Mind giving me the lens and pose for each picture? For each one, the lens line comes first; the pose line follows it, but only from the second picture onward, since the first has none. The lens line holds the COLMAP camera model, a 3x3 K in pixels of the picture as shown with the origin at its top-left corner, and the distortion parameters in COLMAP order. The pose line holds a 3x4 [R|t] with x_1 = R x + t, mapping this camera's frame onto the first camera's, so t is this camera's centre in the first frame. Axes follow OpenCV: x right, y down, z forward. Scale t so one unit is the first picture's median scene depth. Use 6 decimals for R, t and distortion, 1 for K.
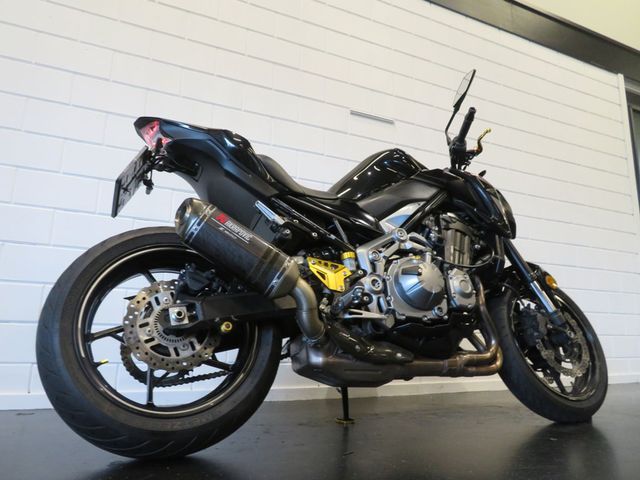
lens RADIAL K [[458.2, 0, 321.5], [0, 458.2, 243.0], [0, 0, 1]] dist [-0.007957, 0.018216]
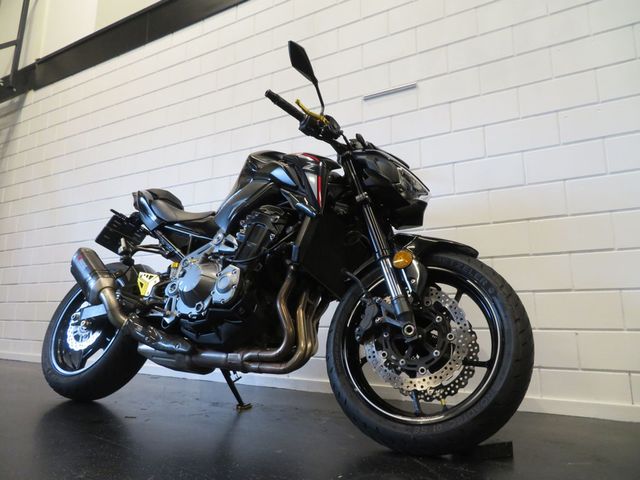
lens RADIAL K [[458.2, 0, 316.3], [0, 458.2, 241.2], [0, 0, 1]] dist [-0.007957, 0.018216]
pose [[0.577877, -0.159716, -0.800343, 1.281910], [0.151023, 0.984654, -0.087453, 0.134440], [0.802029, -0.070333, 0.593130, 0.588796]]
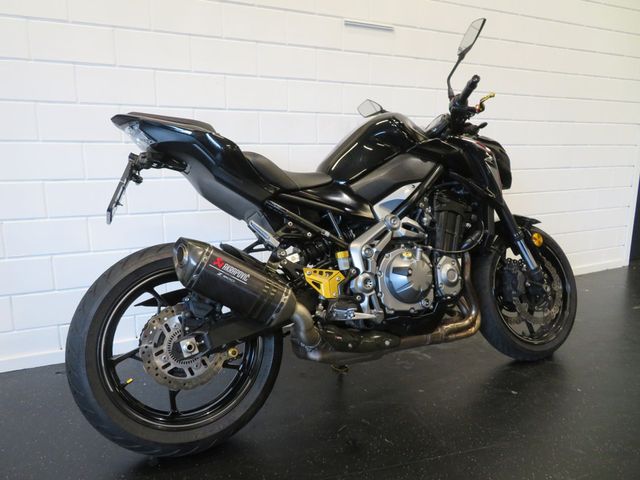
lens RADIAL K [[458.2, 0, 323.5], [0, 458.2, 239.8], [0, 0, 1]] dist [-0.007957, 0.018216]
pose [[0.999717, -0.022340, 0.008155, 0.008443], [0.017915, 0.932963, 0.359525, -0.378913], [-0.015640, -0.359278, 0.933100, 0.039792]]
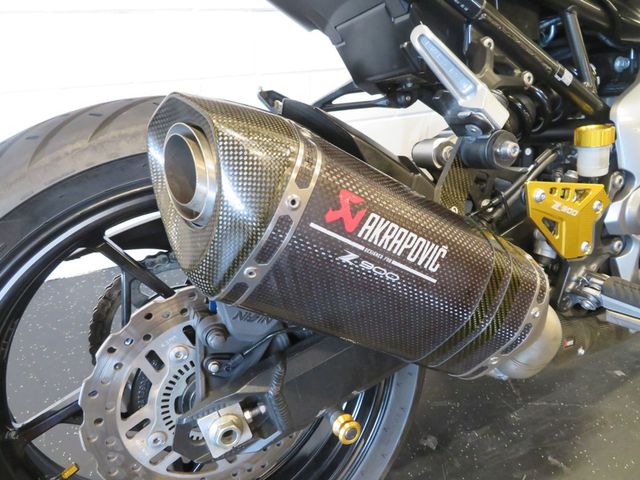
lens RADIAL K [[458.2, 0, 318.2], [0, 458.2, 235.2], [0, 0, 1]] dist [-0.007957, 0.018216]
pose [[0.999725, -0.002627, 0.023316, -0.193048], [-0.013523, 0.747561, 0.664056, -0.168012], [-0.019174, -0.664188, 0.747319, 0.651064]]
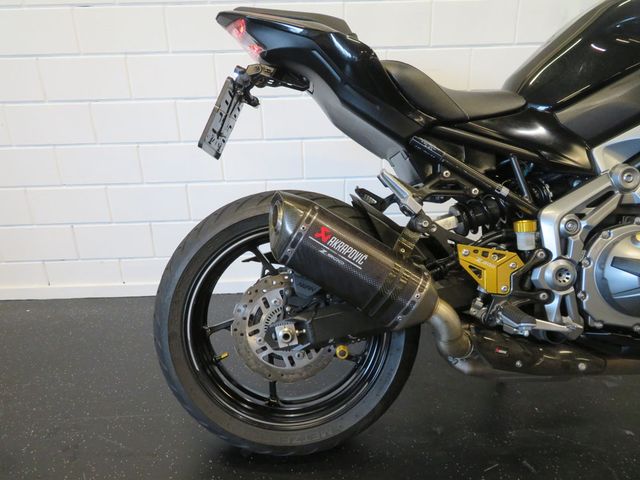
lens RADIAL K [[458.2, 0, 319.5], [0, 458.2, 239.7], [0, 0, 1]] dist [-0.007957, 0.018216]
pose [[0.923842, 0.099338, -0.369661, 0.030319], [0.109133, 0.857299, 0.503119, -0.324070], [0.366888, -0.505145, 0.781167, 0.358015]]
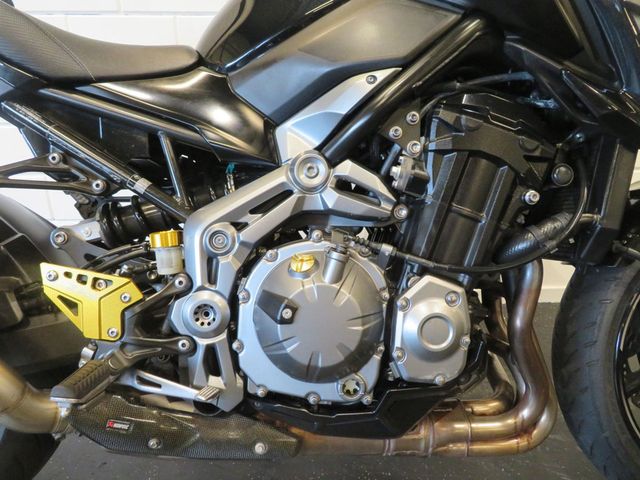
lens RADIAL K [[458.2, 0, 317.4], [0, 458.2, 245.0], [0, 0, 1]] dist [-0.007957, 0.018216]
pose [[0.921329, 0.120991, -0.369477, 0.363034], [0.081385, 0.869266, 0.487598, -0.172140], [0.380170, -0.479309, 0.791034, 0.701601]]
